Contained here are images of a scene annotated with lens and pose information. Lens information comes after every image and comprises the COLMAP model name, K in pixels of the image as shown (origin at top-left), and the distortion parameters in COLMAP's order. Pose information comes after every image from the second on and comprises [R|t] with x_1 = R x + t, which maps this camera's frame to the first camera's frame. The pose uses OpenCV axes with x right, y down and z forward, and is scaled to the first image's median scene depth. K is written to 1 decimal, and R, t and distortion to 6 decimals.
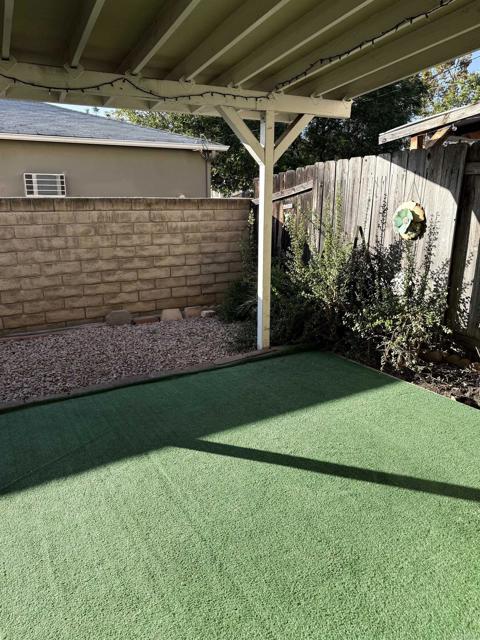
lens RADIAL K [[415.8, 0, 240.0], [0, 415.8, 320.0], [0, 0, 1]] dist [0.001037, -0.072960]
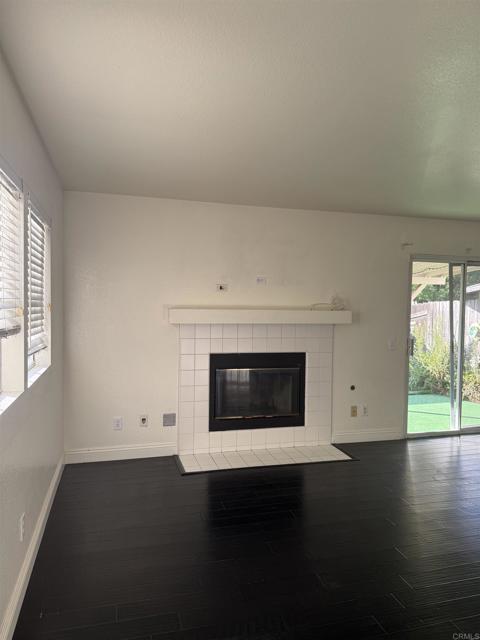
lens RADIAL K [[415.8, 0, 240.0], [0, 415.8, 320.0], [0, 0, 1]] dist [0.001037, -0.072960]
pose [[0.967219, 0.020872, -0.253083, -0.208419], [-0.084724, 0.966036, -0.244123, 0.292499], [0.239392, 0.257563, 0.936137, -1.172887]]
